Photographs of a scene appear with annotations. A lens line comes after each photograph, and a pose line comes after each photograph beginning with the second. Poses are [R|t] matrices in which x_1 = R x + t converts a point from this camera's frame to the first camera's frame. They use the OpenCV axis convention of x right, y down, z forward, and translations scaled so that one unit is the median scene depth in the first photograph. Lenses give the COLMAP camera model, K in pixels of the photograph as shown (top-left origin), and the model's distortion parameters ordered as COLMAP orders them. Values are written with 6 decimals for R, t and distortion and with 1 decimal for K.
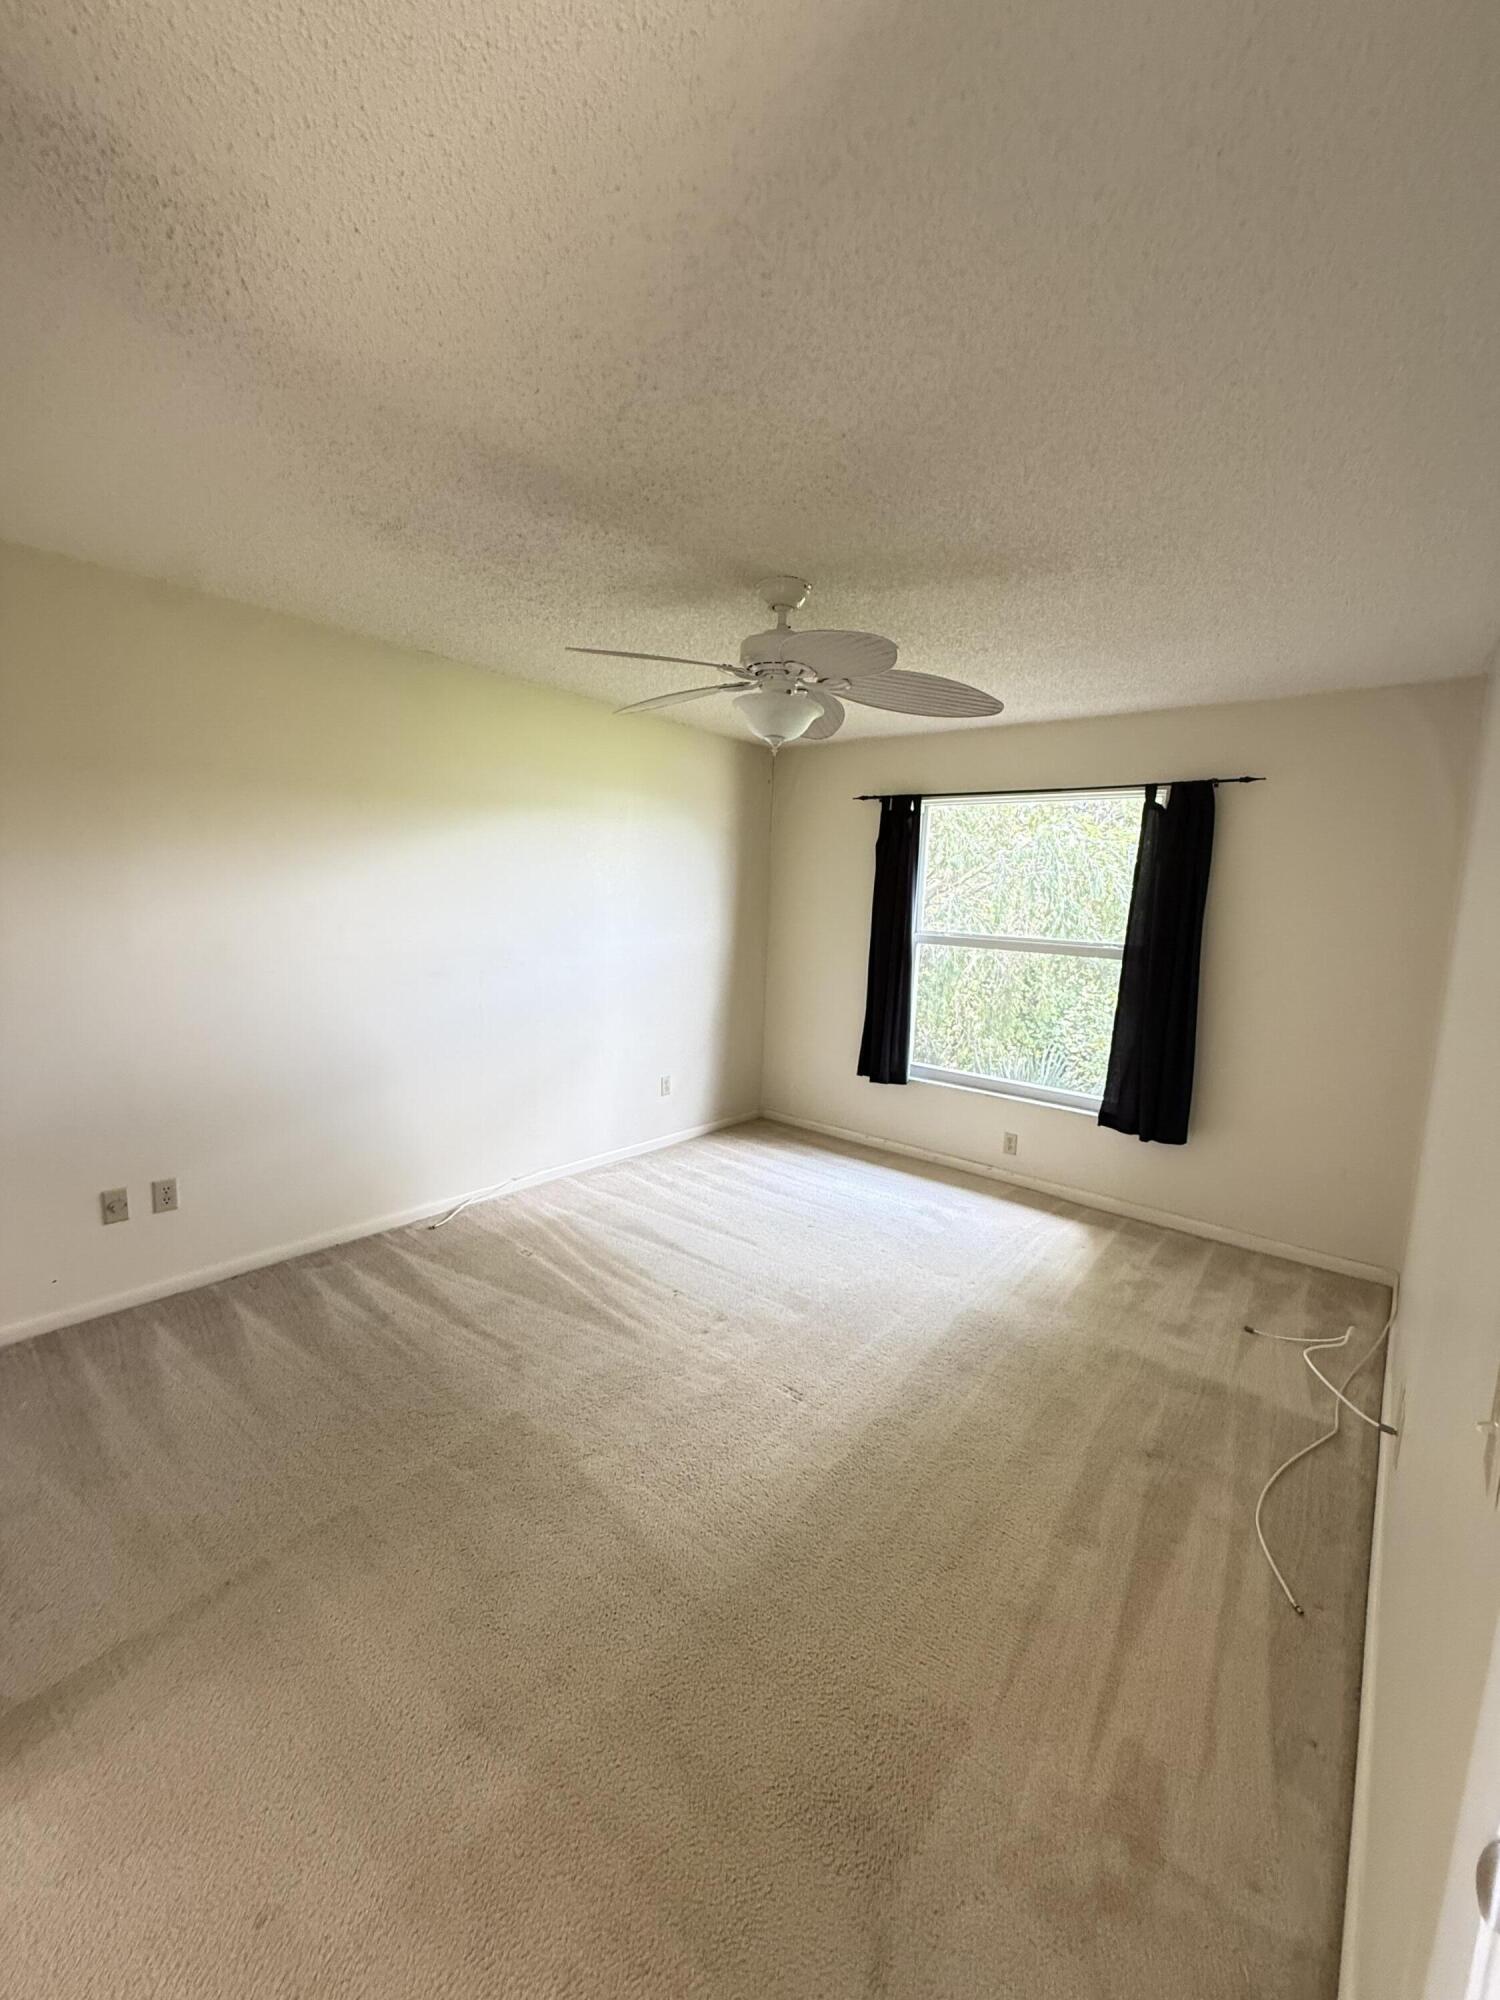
lens RADIAL K [[809.0, 0, 750.0], [0, 809.0, 1000.0], [0, 0, 1]] dist [-0.000051, -0.000025]
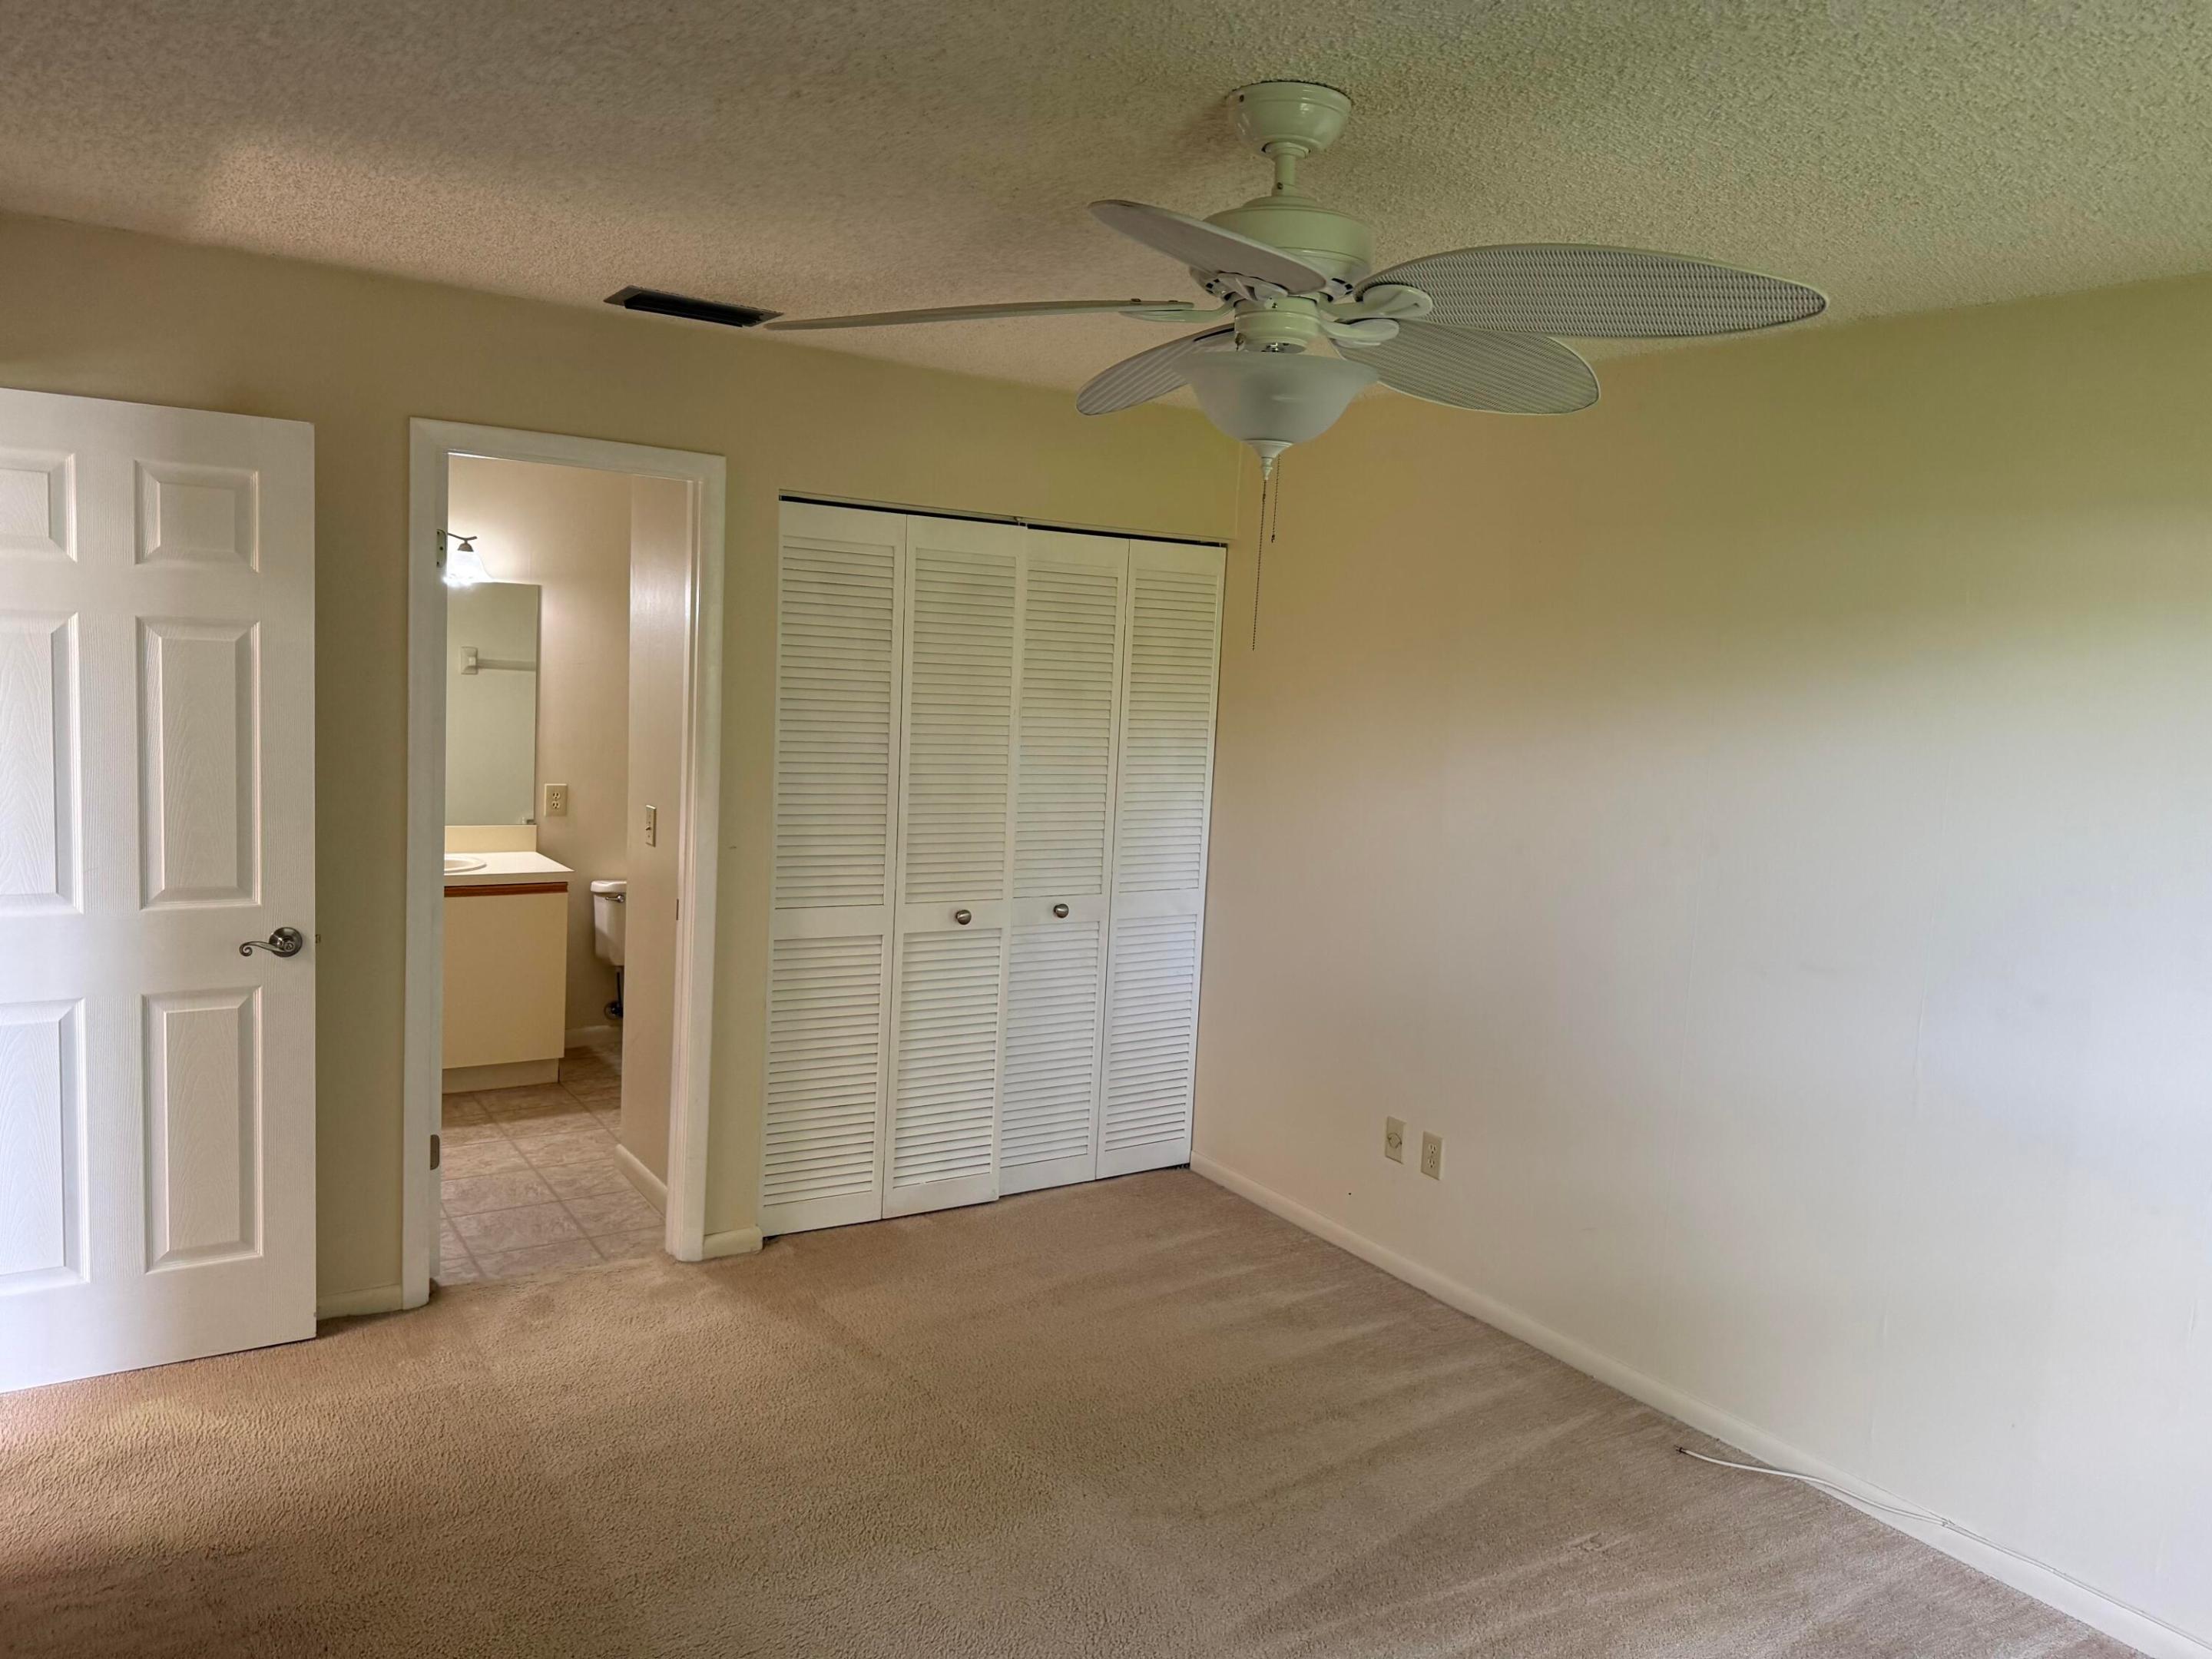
lens RADIAL K [[1557.1, 0, 1106.0], [0, 1557.1, 829.5], [0, 0, 1]] dist [-0.000536, 0.000077]
pose [[-0.283442, 0.052584, -0.957547, 0.790221], [-0.198844, 0.973573, 0.112324, -0.169112], [0.938148, 0.222240, -0.265495, 1.073442]]
